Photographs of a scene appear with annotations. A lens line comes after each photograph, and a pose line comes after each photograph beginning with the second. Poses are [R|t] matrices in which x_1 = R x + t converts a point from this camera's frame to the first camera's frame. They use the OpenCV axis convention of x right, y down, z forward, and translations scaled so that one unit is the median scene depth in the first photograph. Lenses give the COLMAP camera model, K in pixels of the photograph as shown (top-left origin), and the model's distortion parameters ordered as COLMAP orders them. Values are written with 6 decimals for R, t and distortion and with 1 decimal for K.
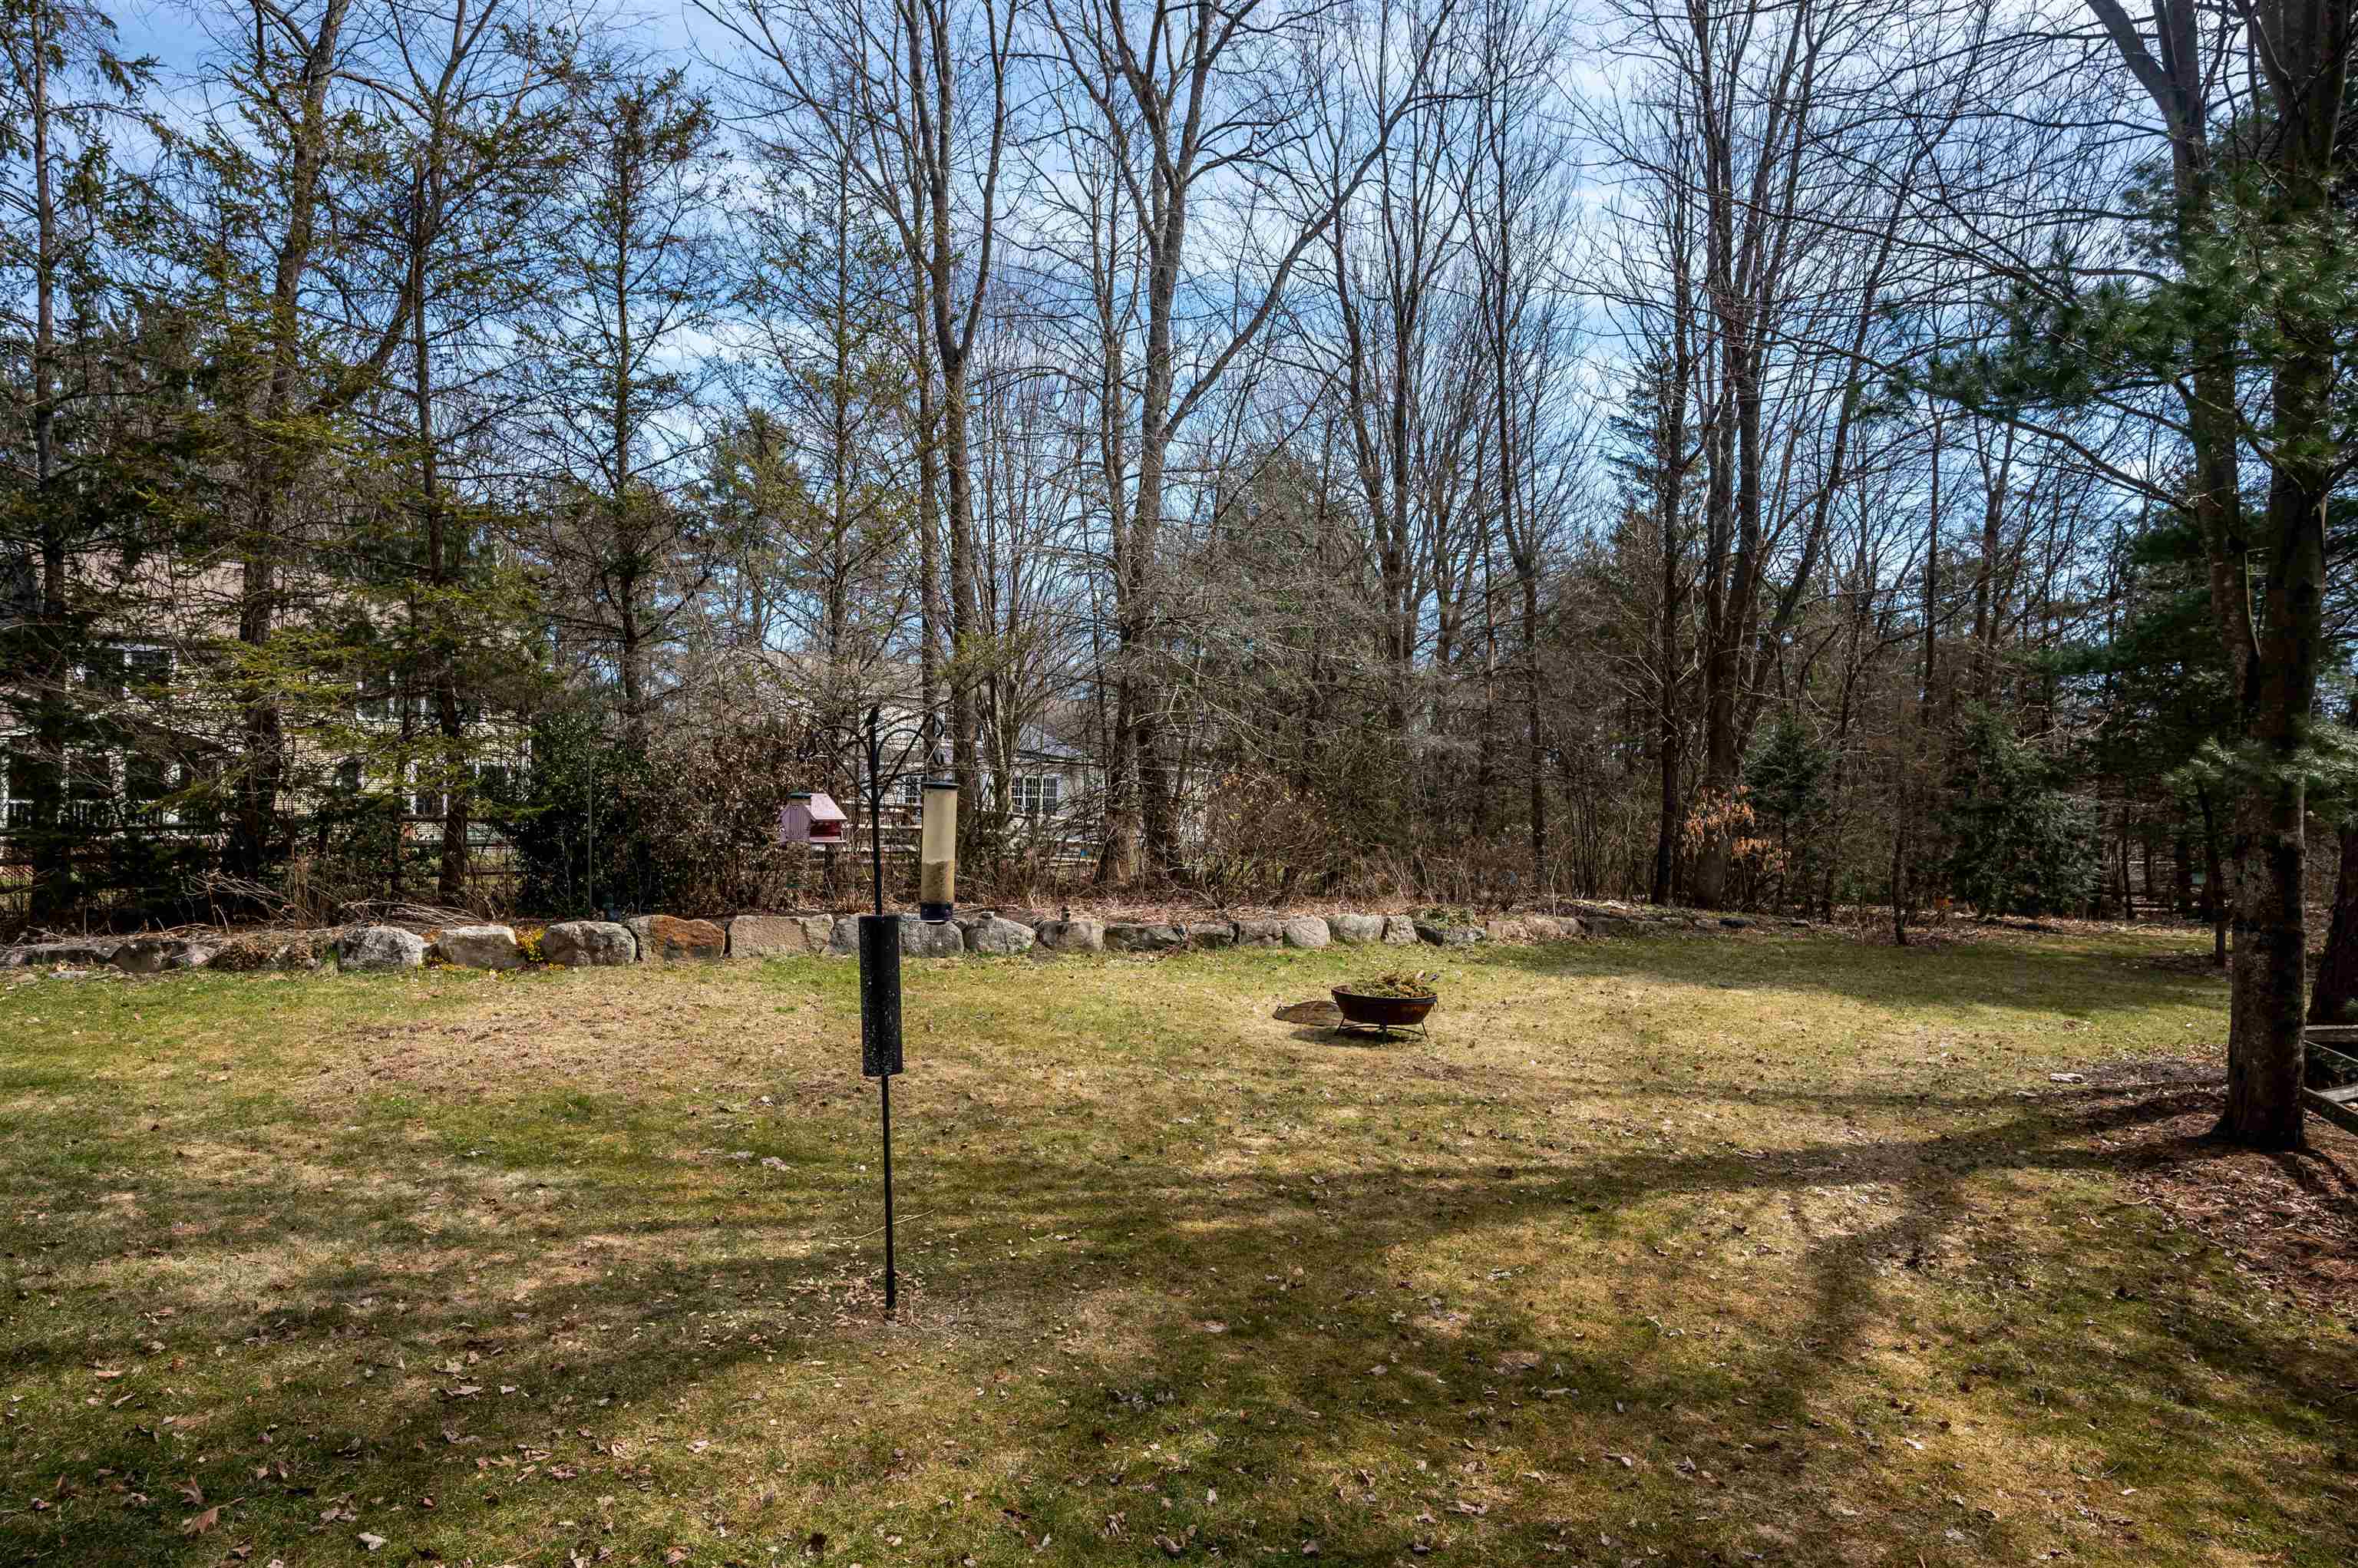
lens RADIAL K [[1277.8, 0, 1178.4], [0, 1277.8, 786.8], [0, 0, 1]] dist [-0.001160, -0.000485]
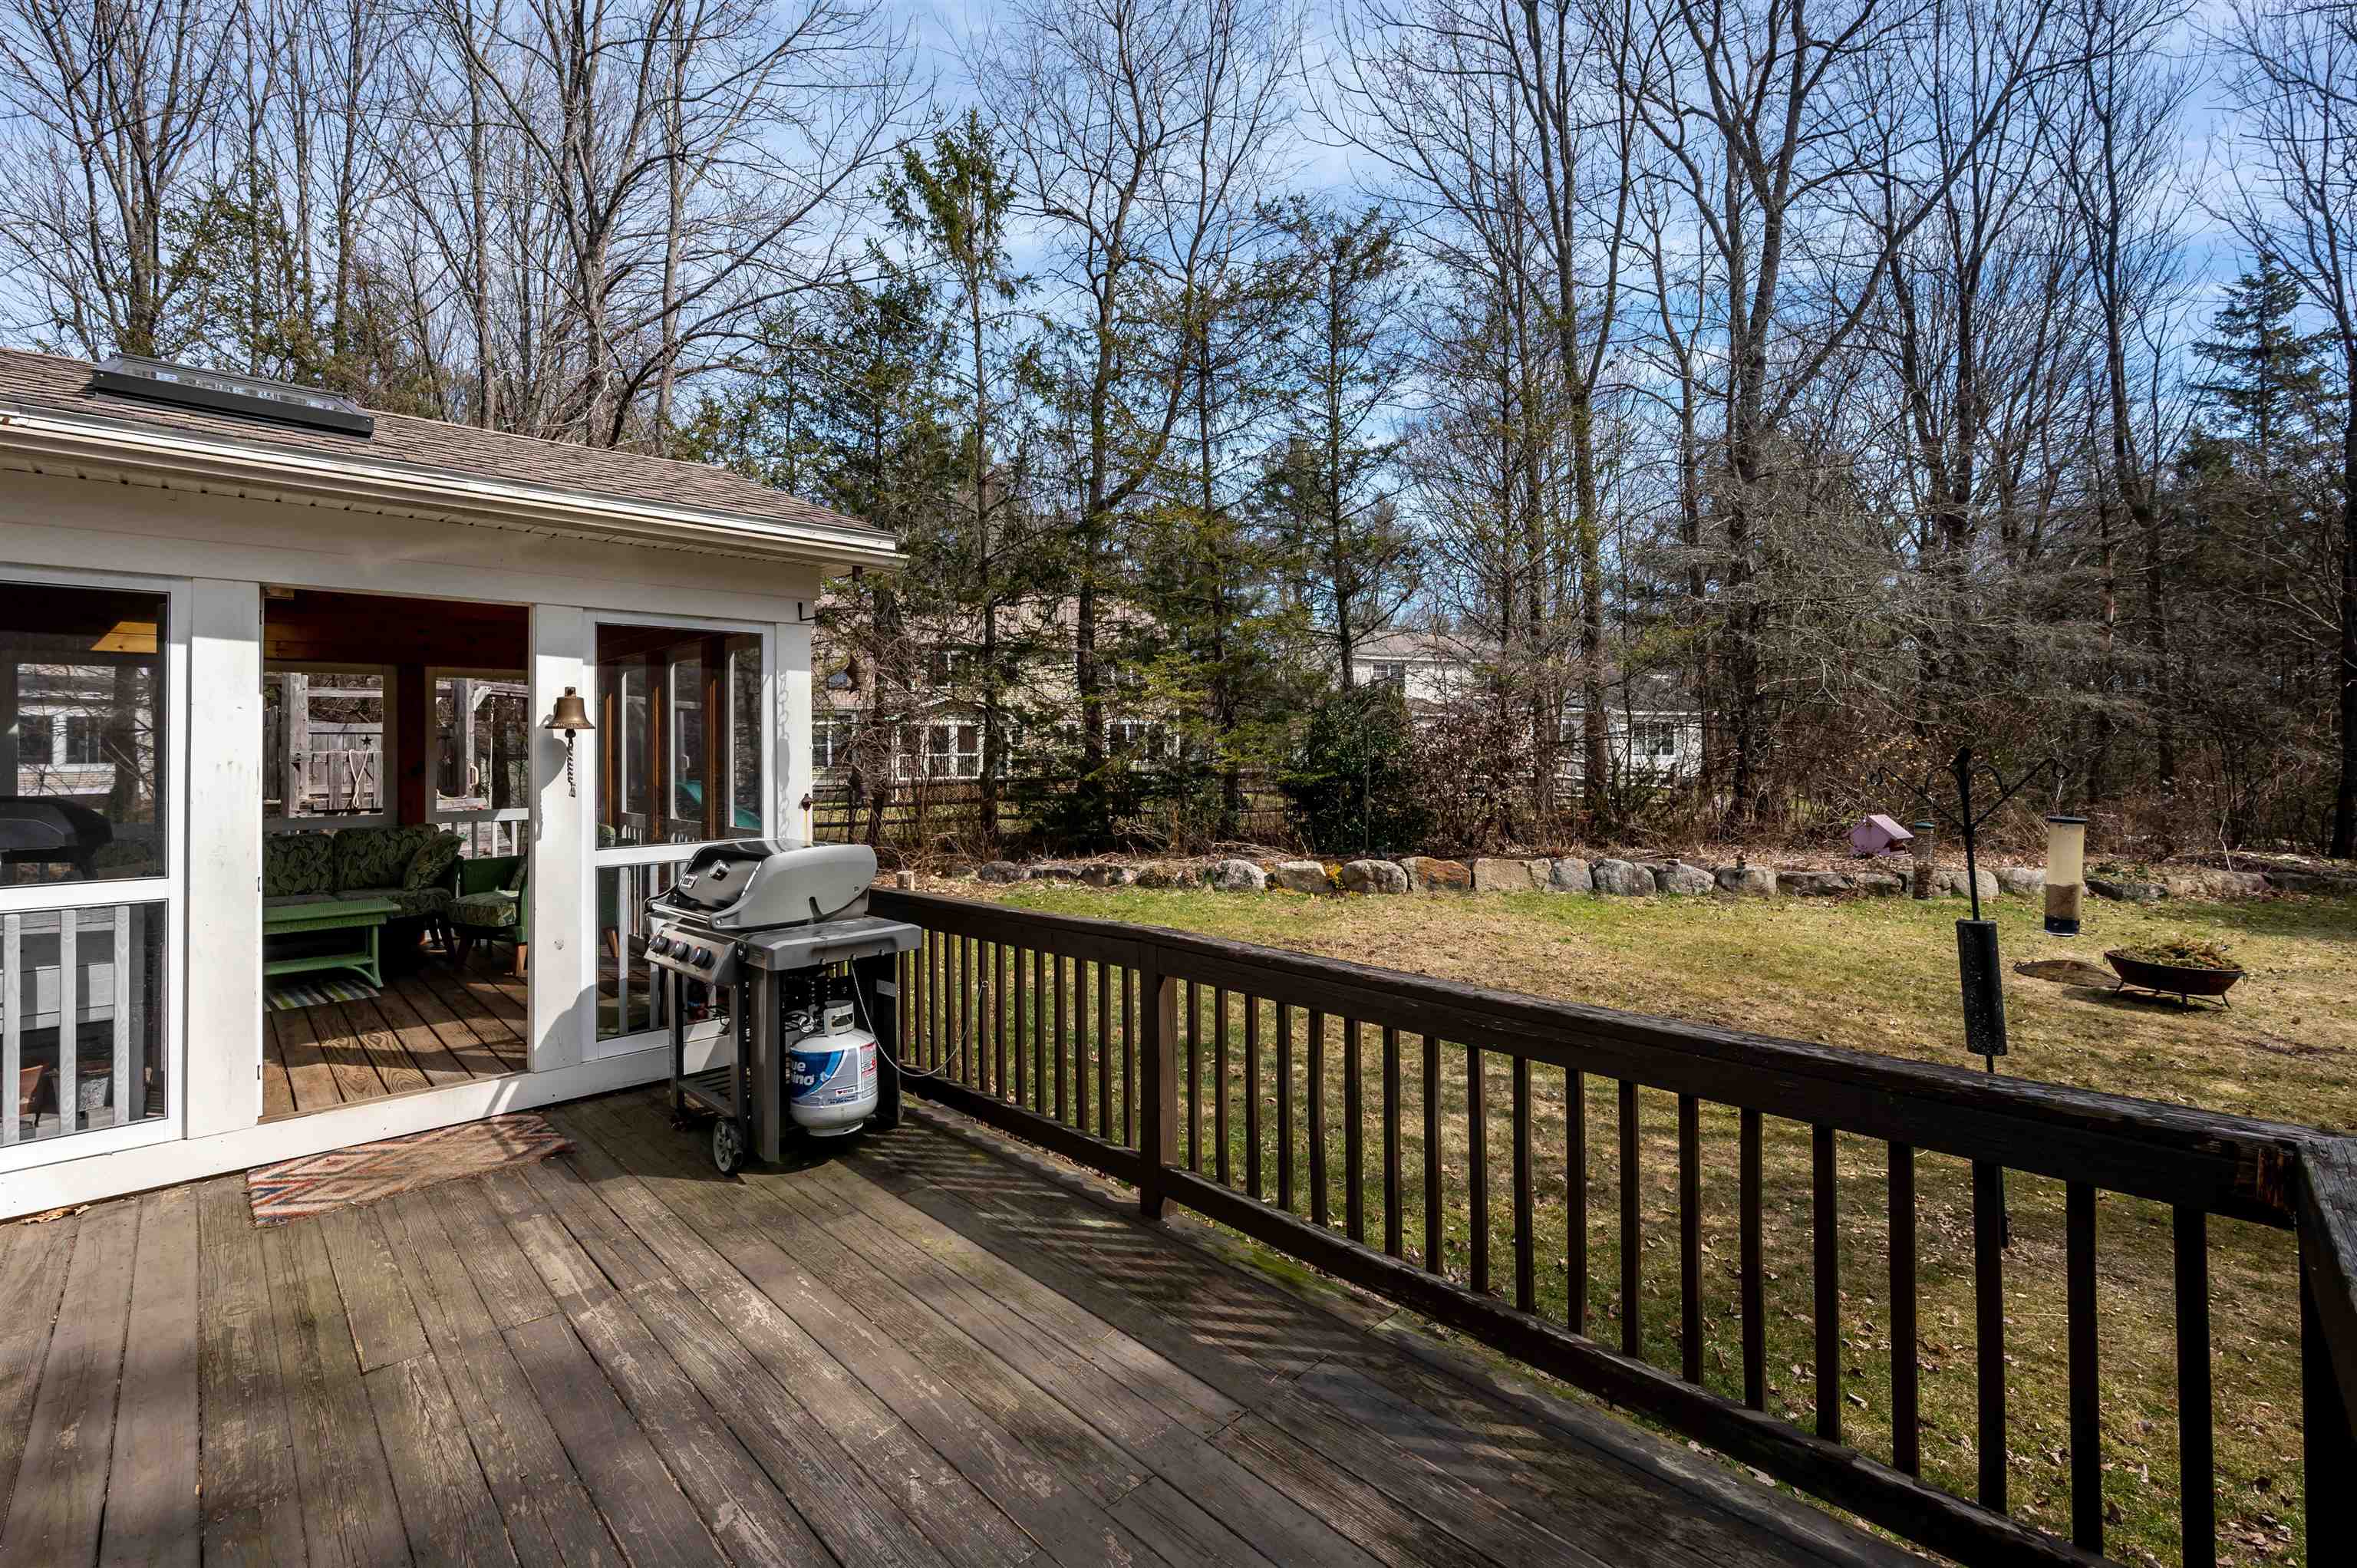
lens RADIAL K [[1019.8, 0, 1153.1], [0, 1019.8, 736.3], [0, 0, 1]] dist [-0.001039, -0.000373]
pose [[0.918785, -0.011495, -0.394590, -0.220812], [0.018261, 0.999744, 0.013395, -0.039815], [0.394335, -0.019512, 0.918760, -0.073266]]
